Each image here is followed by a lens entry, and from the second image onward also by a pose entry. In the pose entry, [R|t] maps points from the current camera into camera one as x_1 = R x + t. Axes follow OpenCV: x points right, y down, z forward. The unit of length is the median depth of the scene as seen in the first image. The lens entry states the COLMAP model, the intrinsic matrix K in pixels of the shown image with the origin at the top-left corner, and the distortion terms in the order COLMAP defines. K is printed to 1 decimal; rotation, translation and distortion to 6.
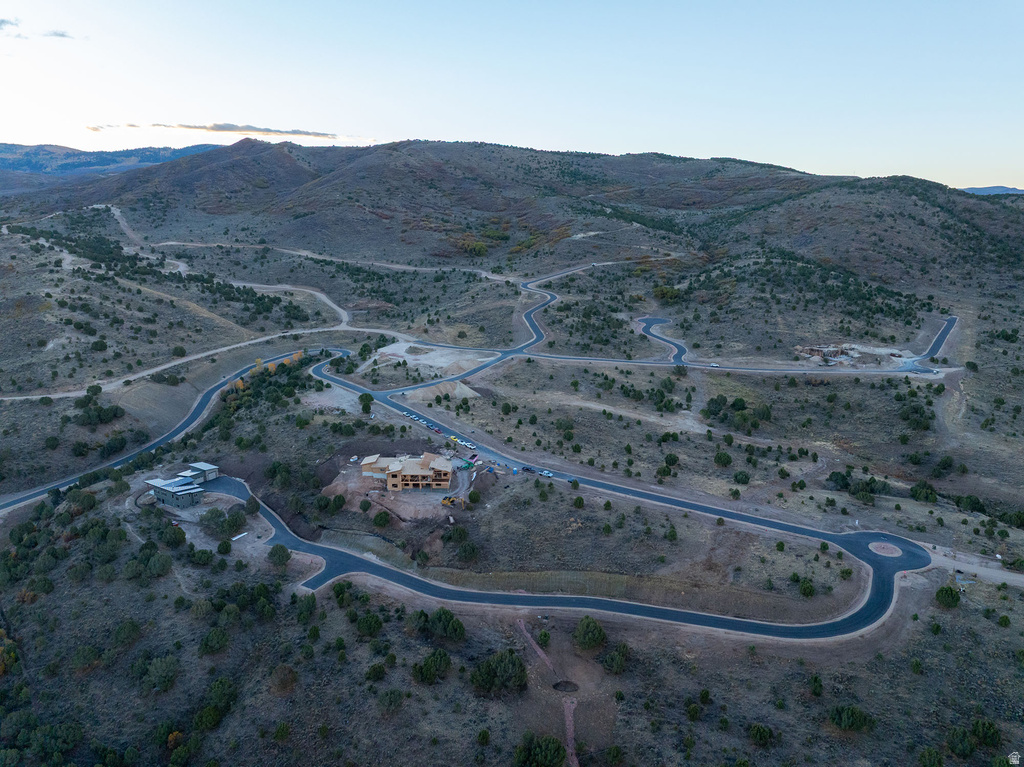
lens RADIAL K [[720.8, 0, 516.5], [0, 720.8, 380.6], [0, 0, 1]] dist [-0.039918, 0.006836]
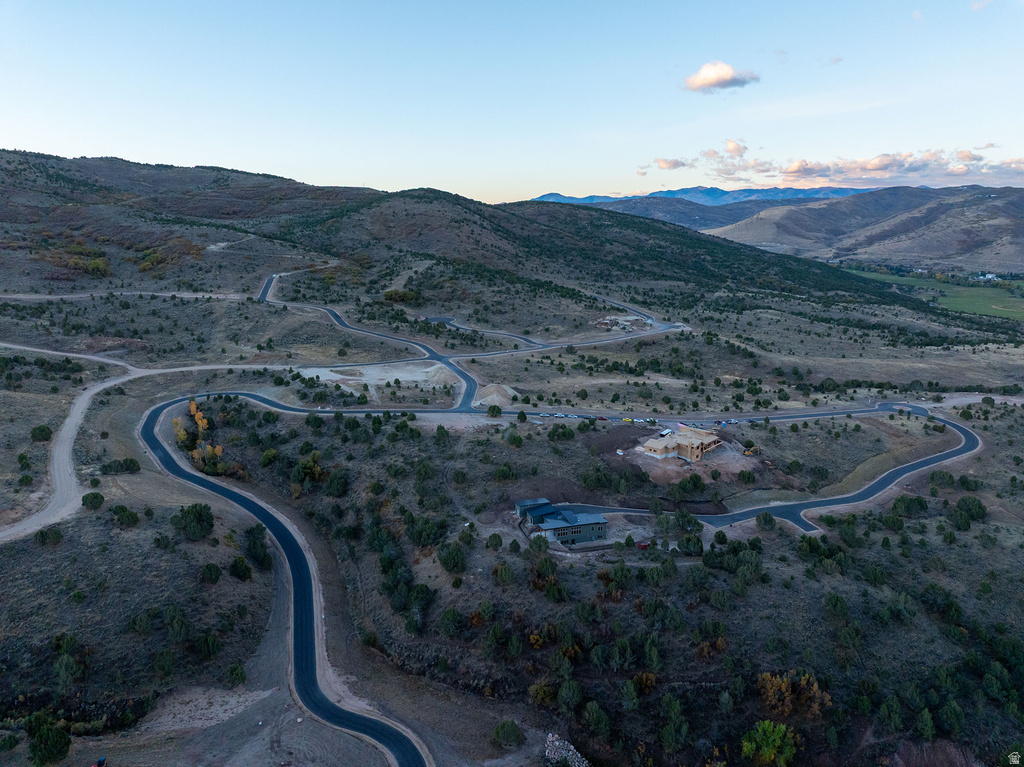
lens RADIAL K [[721.5, 0, 517.1], [0, 721.5, 378.9], [0, 0, 1]] dist [-0.036701, -0.004744]
pose [[0.648118, -0.166056, 0.743215, -0.521086], [0.179362, 0.981767, 0.062944, -0.041471], [-0.740116, 0.092509, 0.666086, 0.202611]]
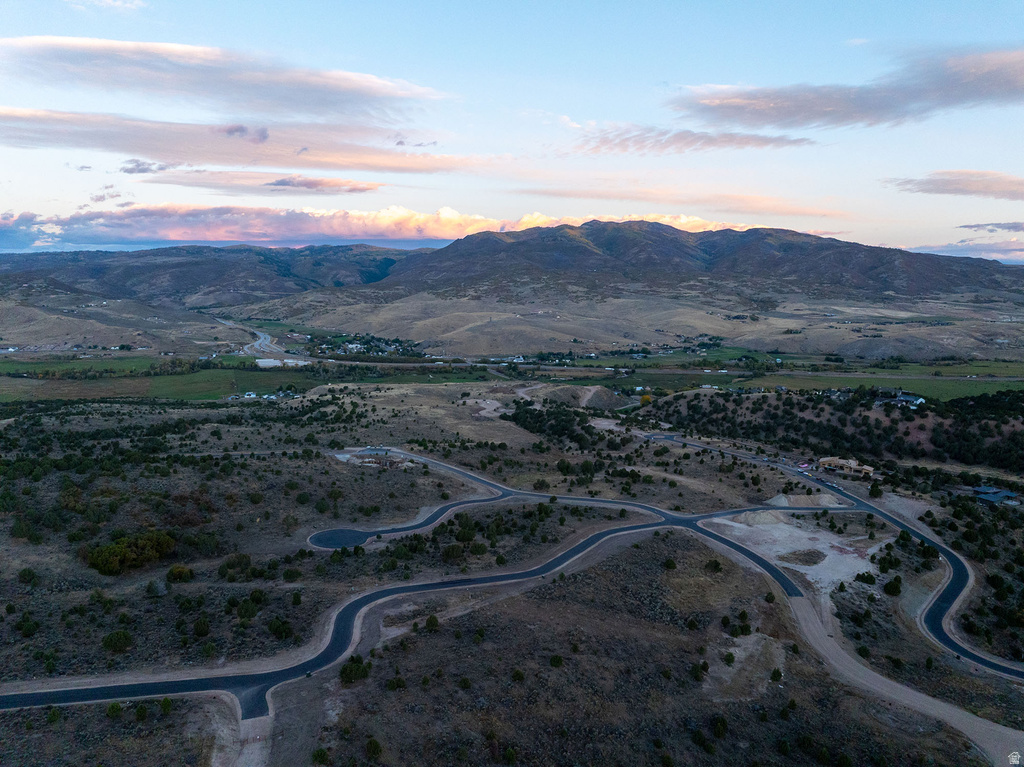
lens RADIAL K [[721.5, 0, 517.1], [0, 721.5, 378.9], [0, 0, 1]] dist [-0.036701, -0.004744]
pose [[-0.815893, -0.079234, 0.572748, -0.225498], [0.132378, 0.938658, 0.318429, -0.346037], [-0.562845, 0.335623, -0.755356, 1.251208]]
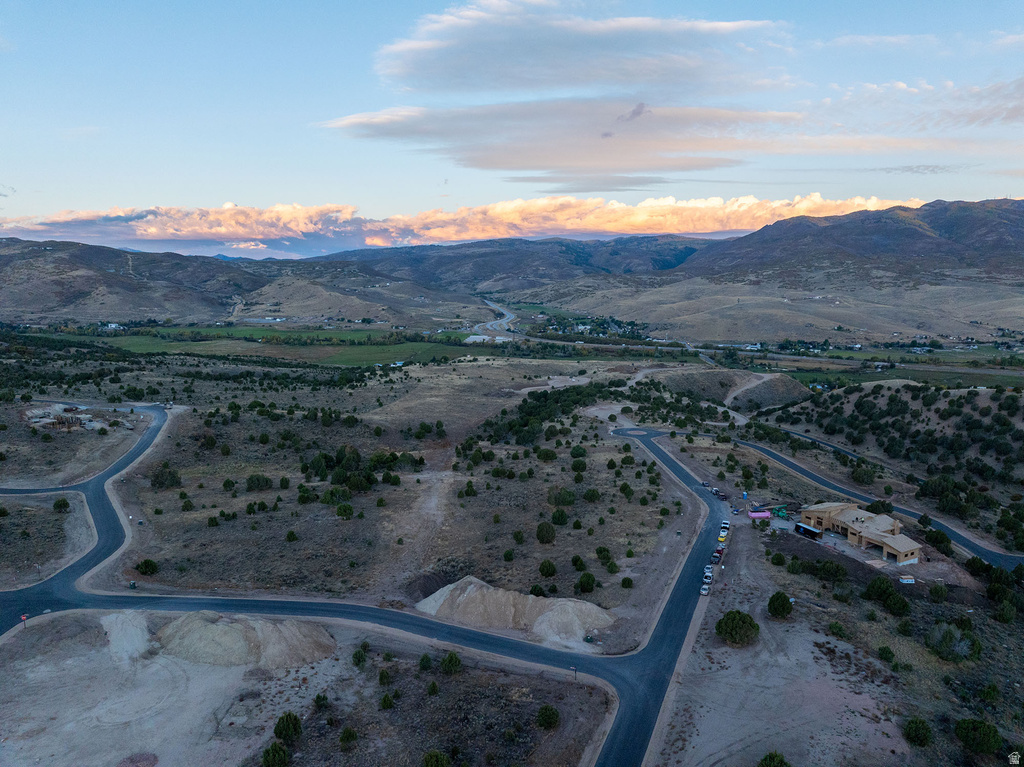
lens RADIAL K [[721.5, 0, 517.1], [0, 721.5, 378.9], [0, 0, 1]] dist [-0.036701, -0.004744]
pose [[-0.490297, -0.122241, 0.862941, -0.268044], [0.202778, 0.946945, 0.249352, -0.122119], [-0.847638, 0.297242, -0.439496, 0.714807]]
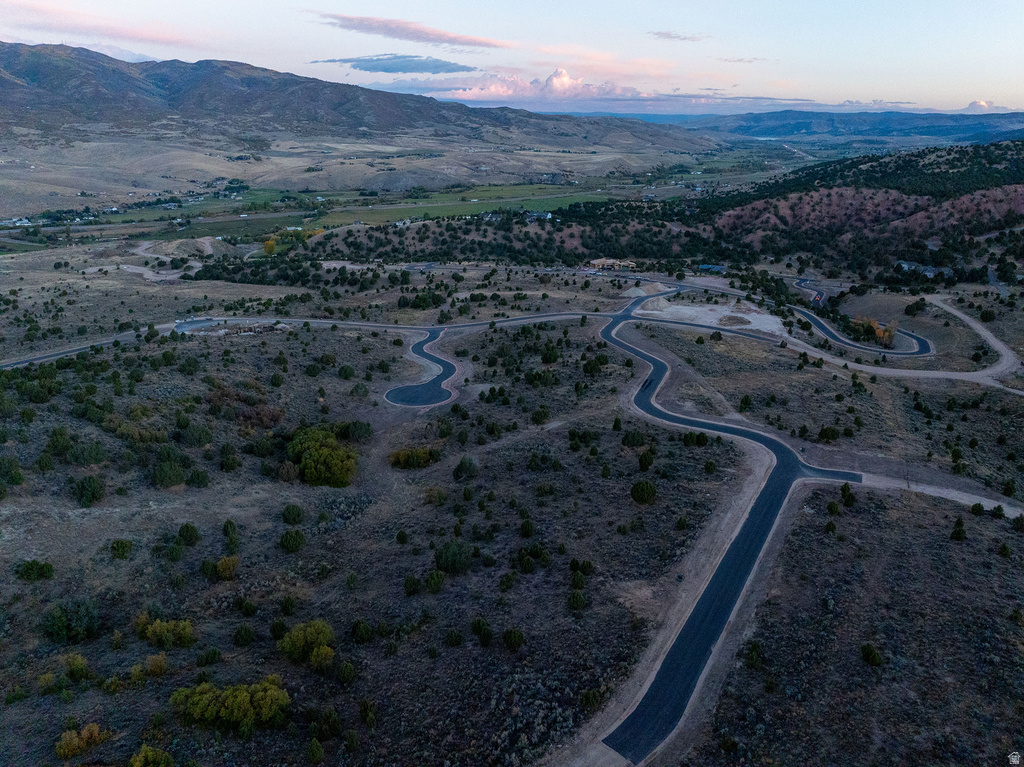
lens RADIAL K [[720.8, 0, 516.5], [0, 720.8, 380.6], [0, 0, 1]] dist [-0.039918, 0.006836]
pose [[-0.994294, 0.035648, -0.100540, 0.166657], [-0.025530, 0.835595, 0.548753, -0.354196], [0.103573, 0.548188, -0.829917, 1.361668]]
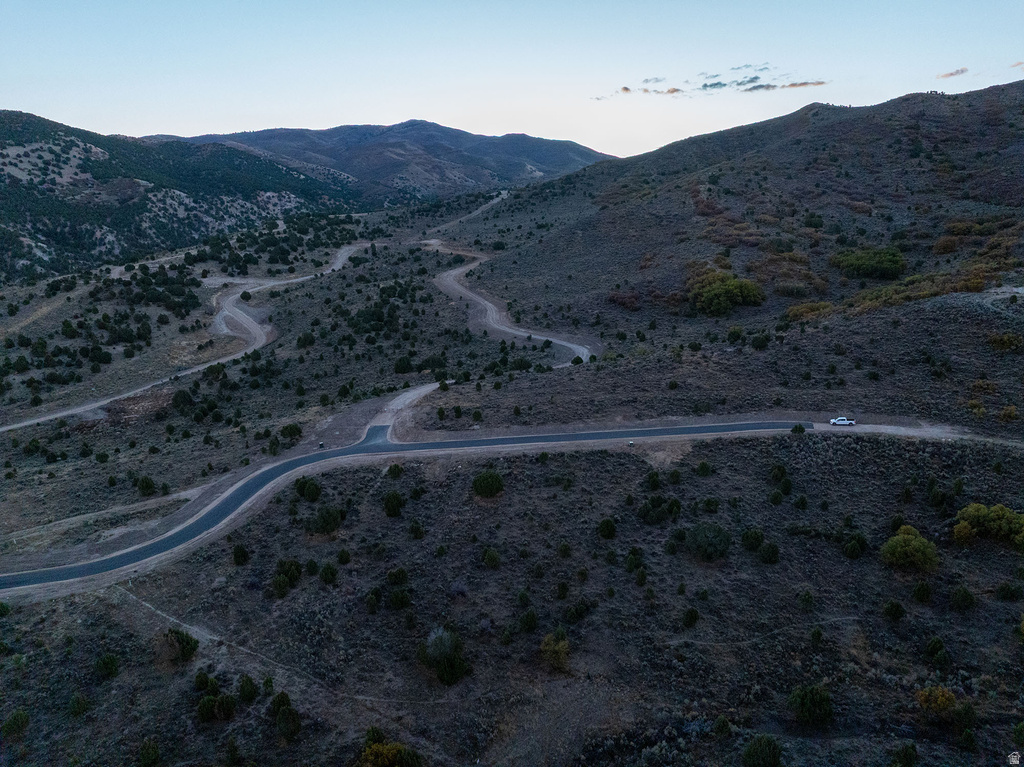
lens RADIAL K [[728.1, 0, 512.0], [0, 728.1, 383.5], [0, 0, 1]] dist [-0.070577, 0.047278]
pose [[0.538876, 0.202274, -0.817739, 0.306911], [-0.197190, 0.974061, 0.110997, -0.229812], [0.818980, 0.101437, 0.564785, 1.002941]]
